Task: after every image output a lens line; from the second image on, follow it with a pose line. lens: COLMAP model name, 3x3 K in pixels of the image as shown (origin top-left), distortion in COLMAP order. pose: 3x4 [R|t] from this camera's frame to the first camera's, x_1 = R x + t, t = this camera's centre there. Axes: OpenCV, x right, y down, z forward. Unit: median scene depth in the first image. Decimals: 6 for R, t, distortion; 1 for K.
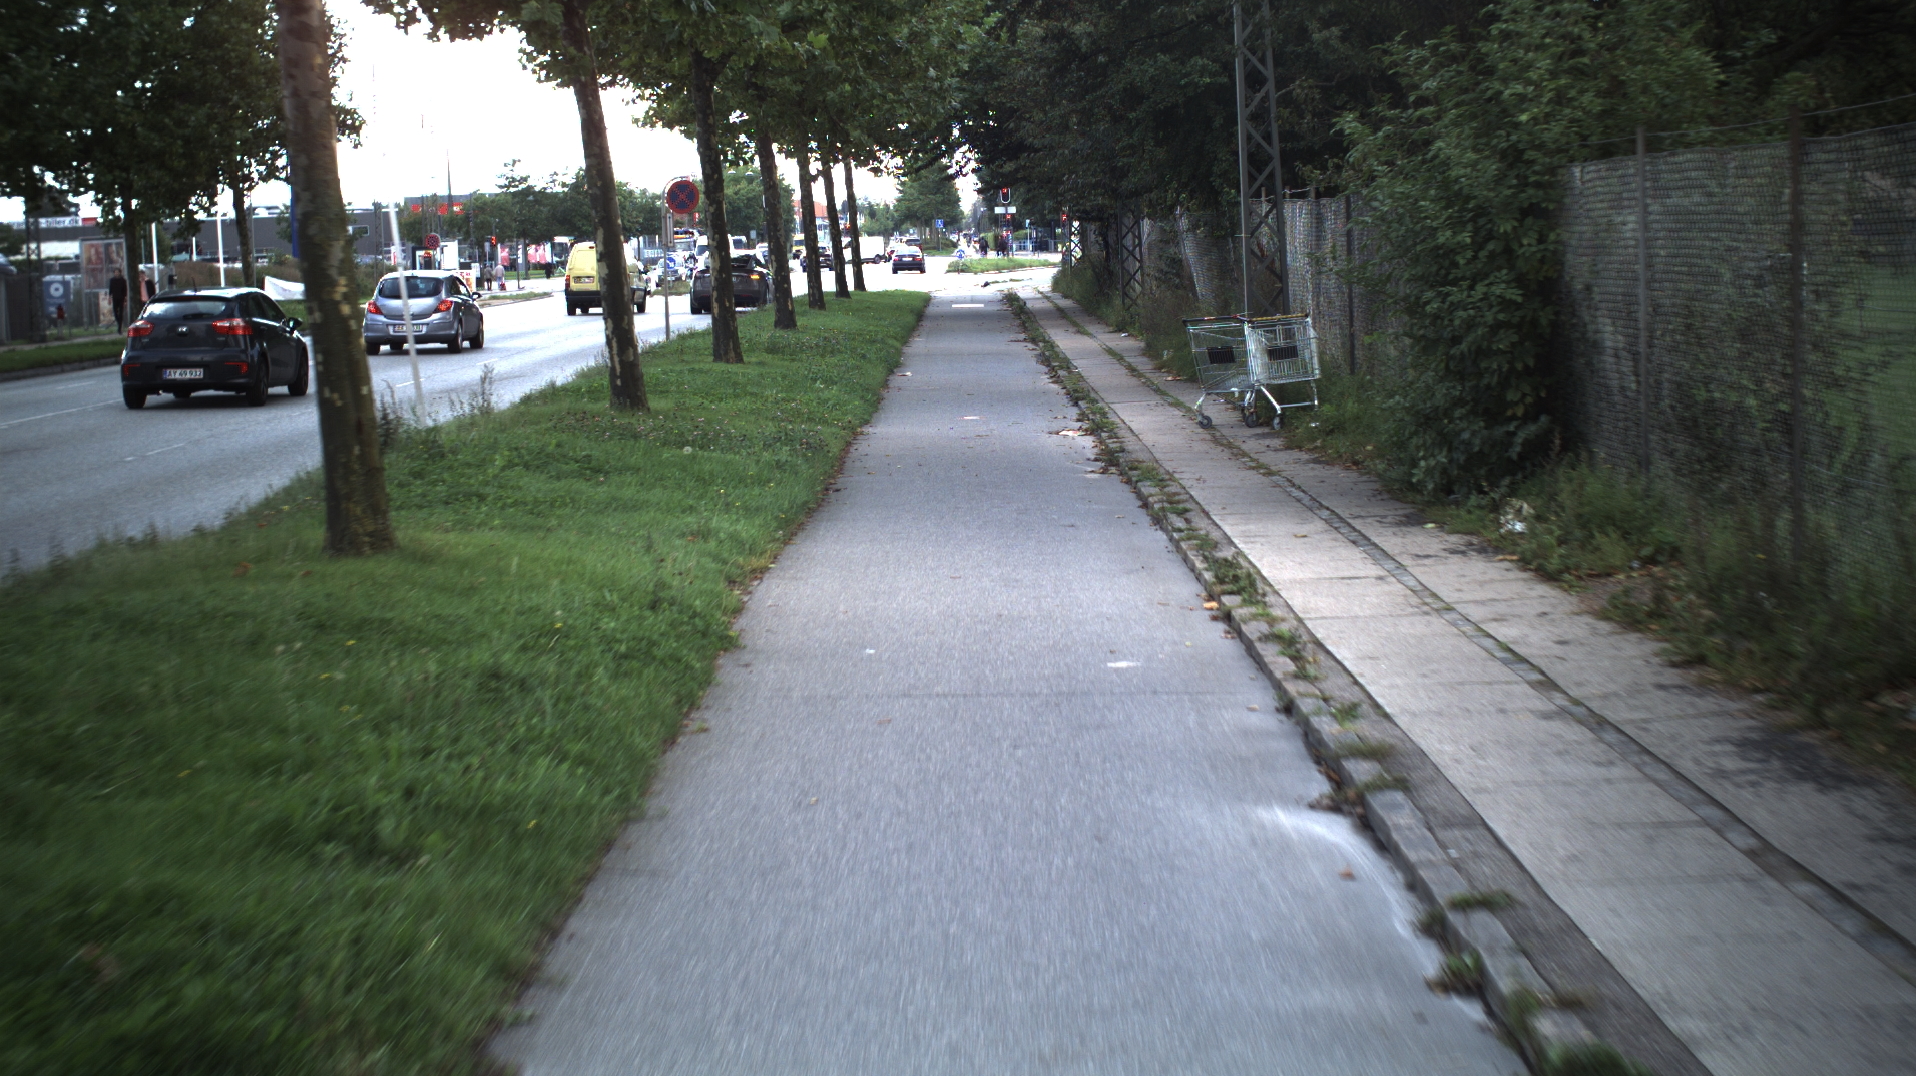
lens RADIAL K [[3946.9, 0, 953.9], [0, 3946.9, 535.8], [0, 0, 1]] dist [-0.276546, 0.000000]
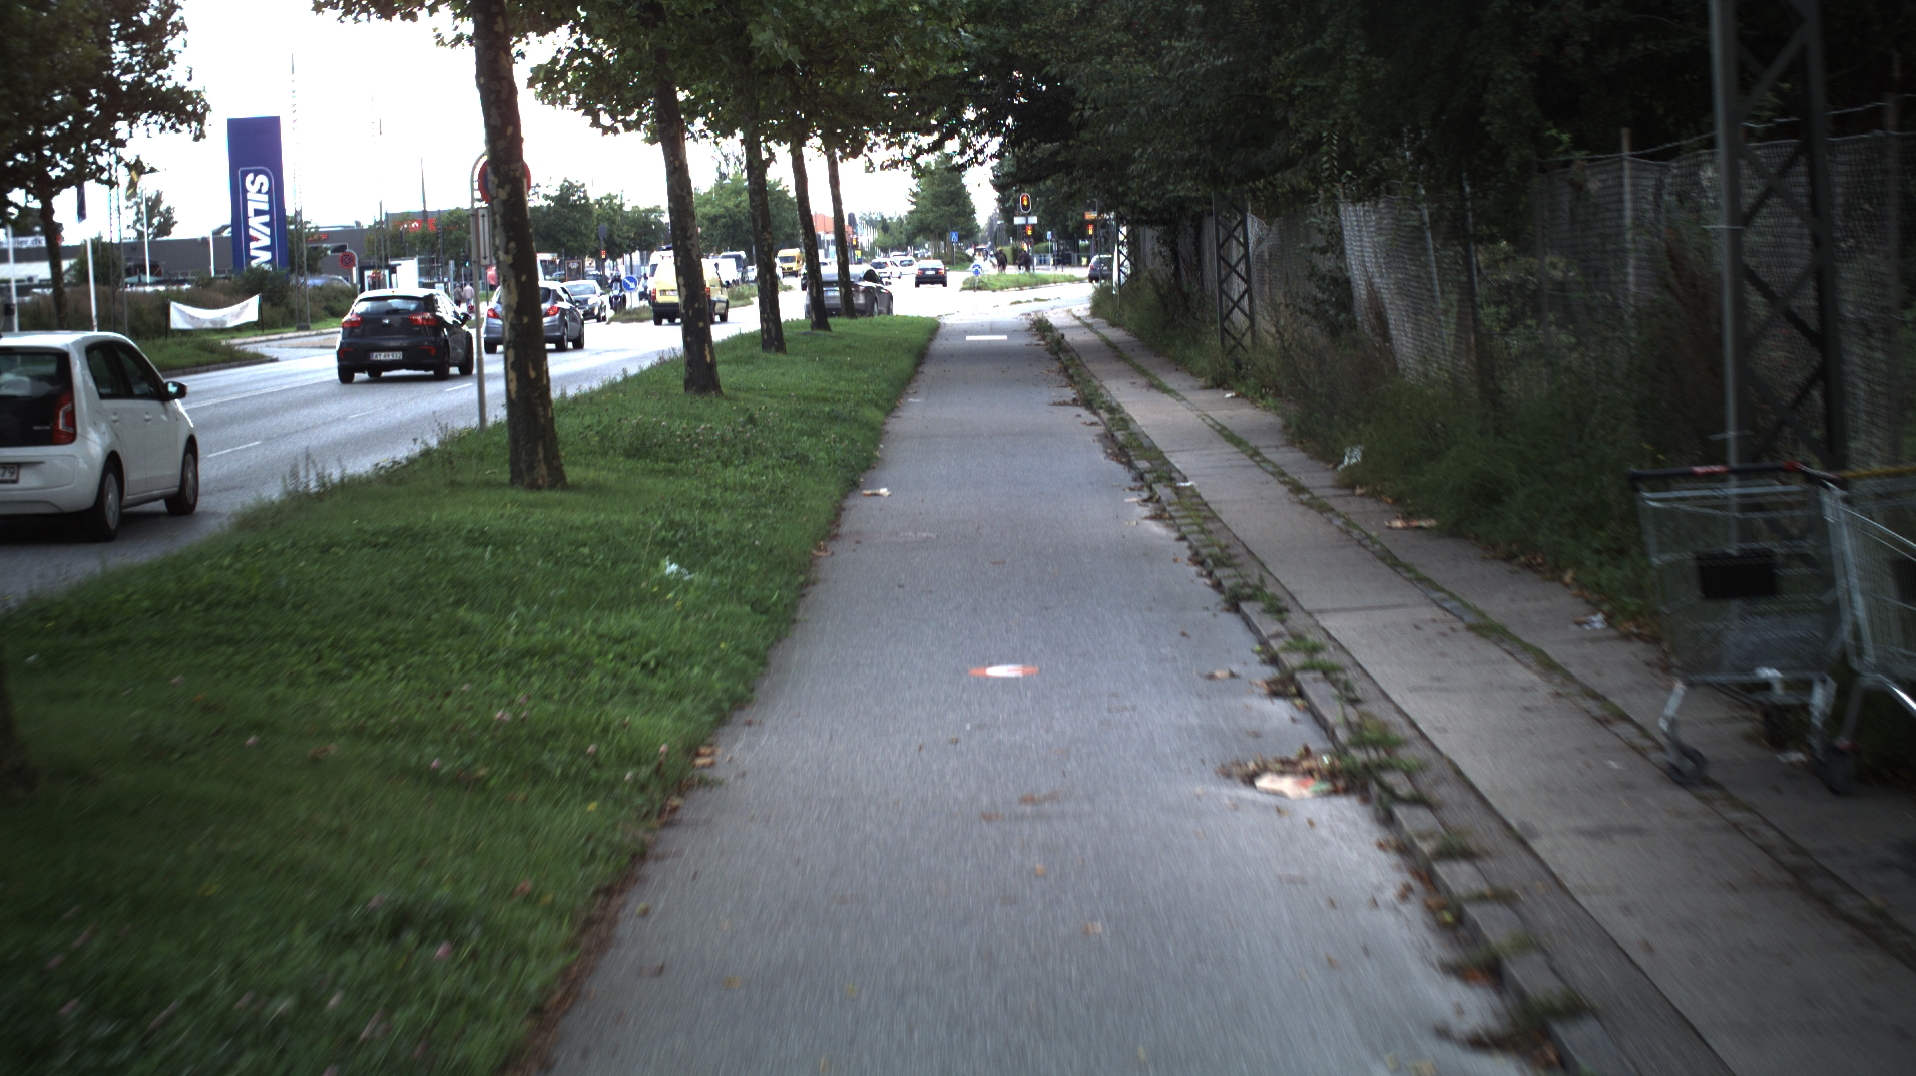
lens RADIAL K [[3946.9, 0, 955.2], [0, 3946.9, 546.4], [0, 0, 1]] dist [-0.276546, 0.000000]
pose [[0.999961, -0.007728, -0.004373, 0.000898], [0.007724, 0.999970, -0.000983, -0.031545], [0.004381, 0.000949, 0.999990, 0.430329]]
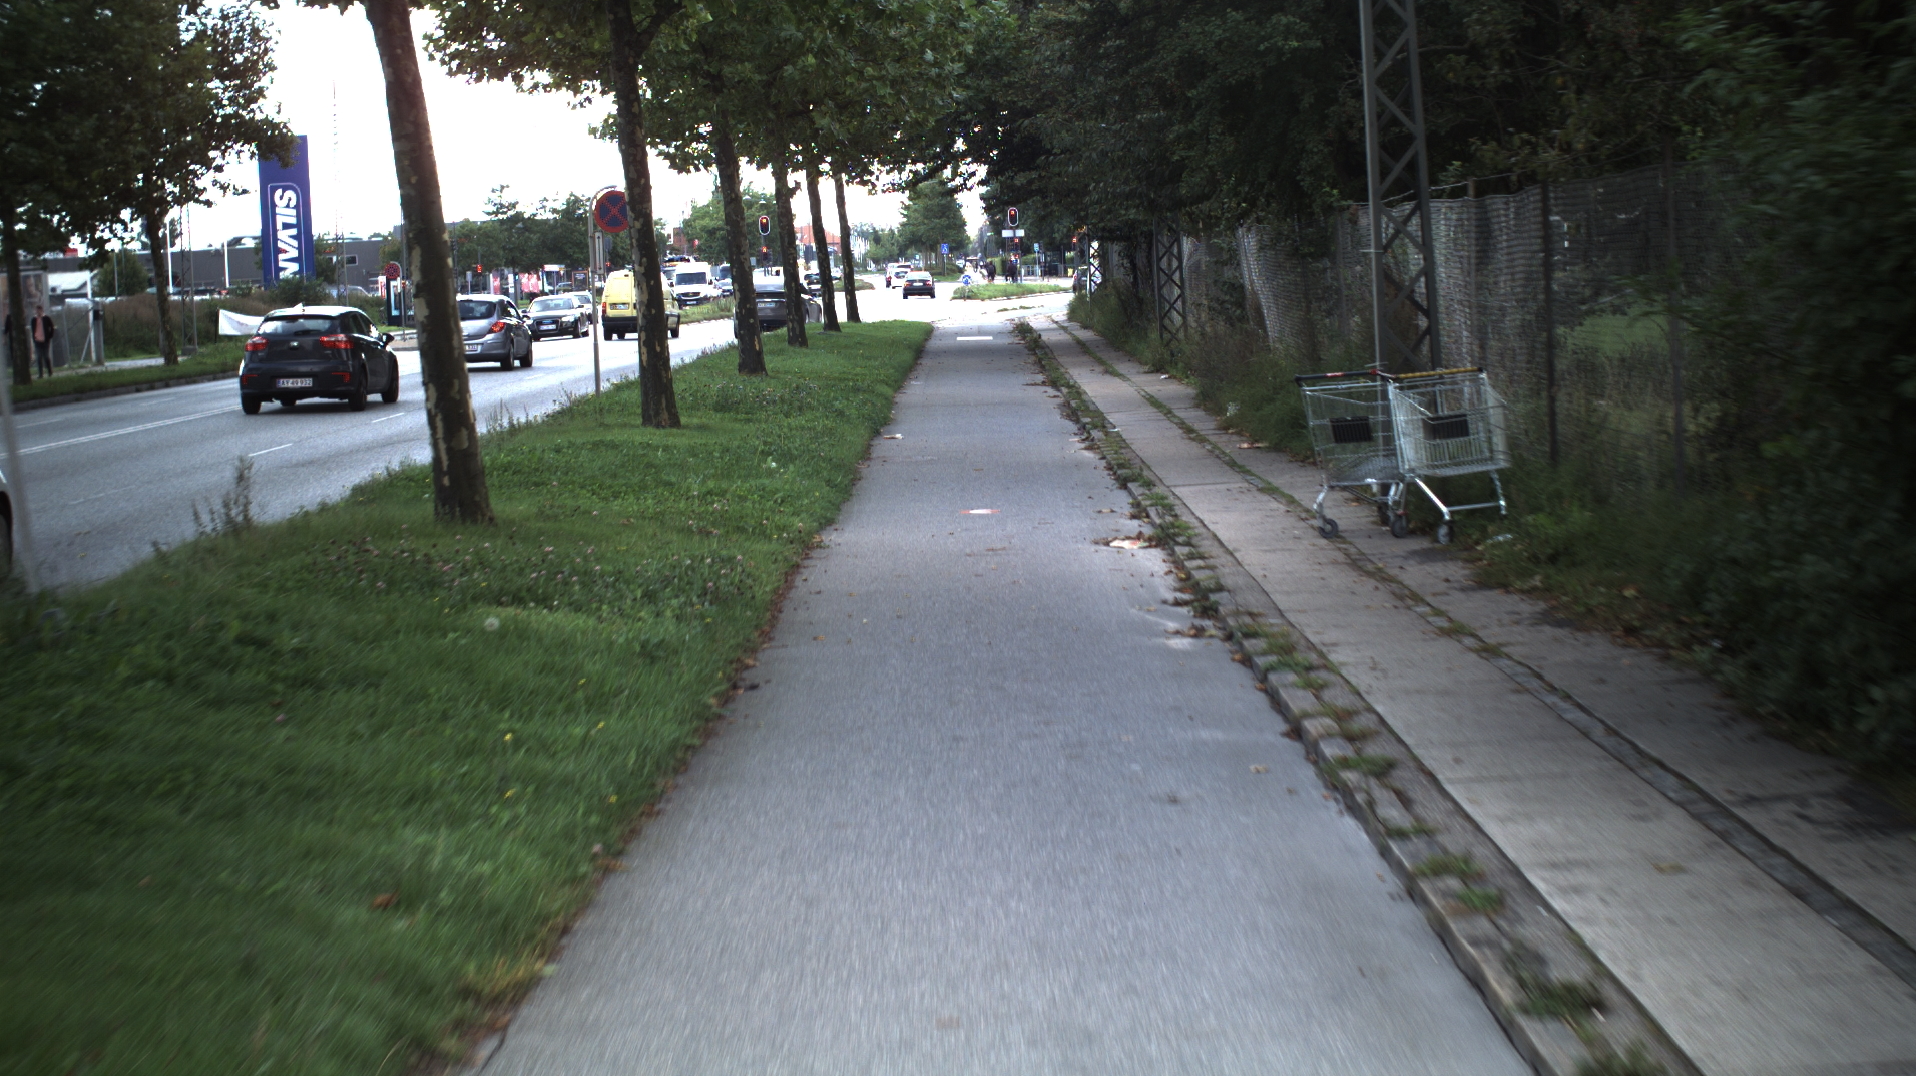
lens RADIAL K [[3946.9, 0, 961.9], [0, 3946.9, 538.3], [0, 0, 1]] dist [-0.276546, 0.000000]
pose [[0.999966, -0.008191, -0.000254, 0.000960], [0.008190, 0.999949, -0.005850, -0.015616], [0.000302, 0.005848, 0.999983, 0.215540]]
